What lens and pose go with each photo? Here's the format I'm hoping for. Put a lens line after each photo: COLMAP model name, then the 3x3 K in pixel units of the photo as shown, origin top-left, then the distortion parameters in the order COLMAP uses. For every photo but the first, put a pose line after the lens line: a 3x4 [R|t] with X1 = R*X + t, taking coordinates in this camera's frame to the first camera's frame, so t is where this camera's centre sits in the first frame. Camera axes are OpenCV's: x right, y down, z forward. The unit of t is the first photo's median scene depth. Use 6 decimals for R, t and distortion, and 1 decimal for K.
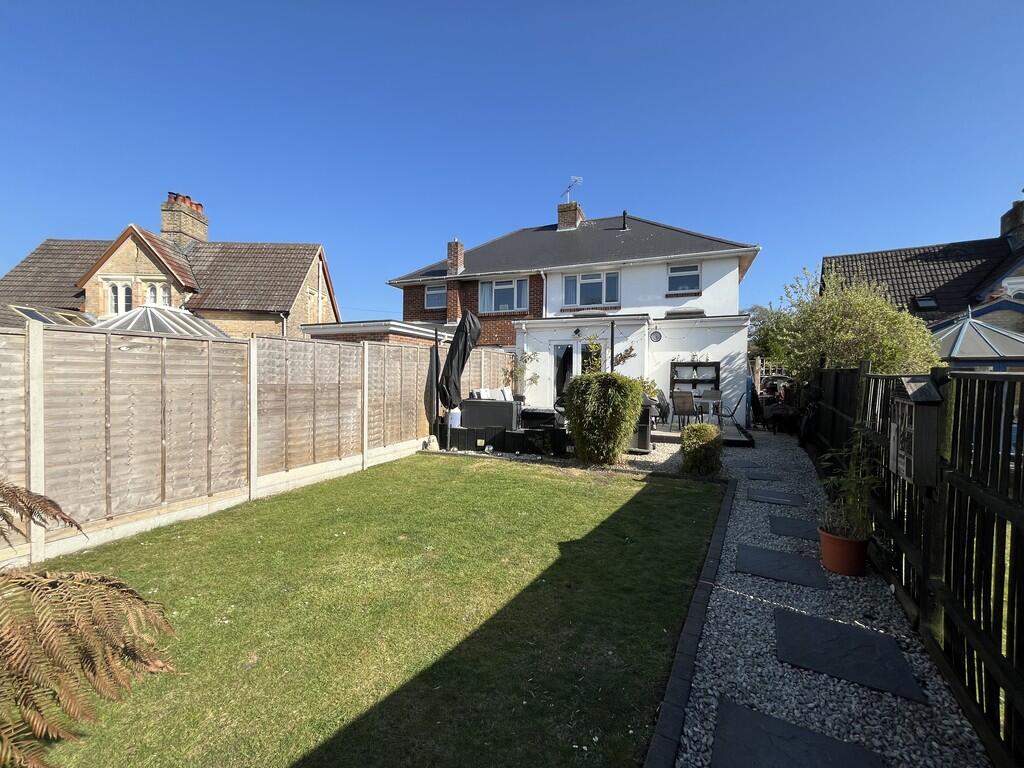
lens RADIAL K [[409.0, 0, 509.8], [0, 409.0, 386.4], [0, 0, 1]] dist [-0.009873, 0.000199]
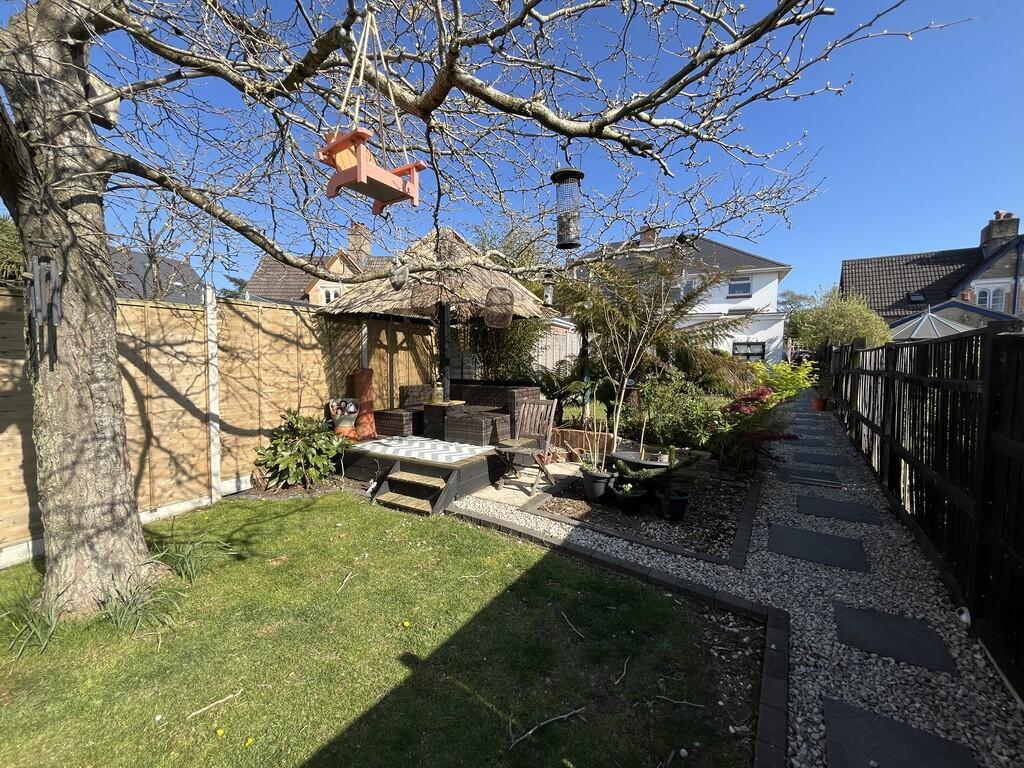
lens RADIAL K [[409.0, 0, 509.8], [0, 409.0, 386.4], [0, 0, 1]] dist [-0.009873, 0.000199]
pose [[0.998793, -0.002315, -0.049067, -0.334842], [0.004550, 0.998955, 0.045487, 0.030485], [0.048910, -0.045655, 0.997759, -0.534596]]
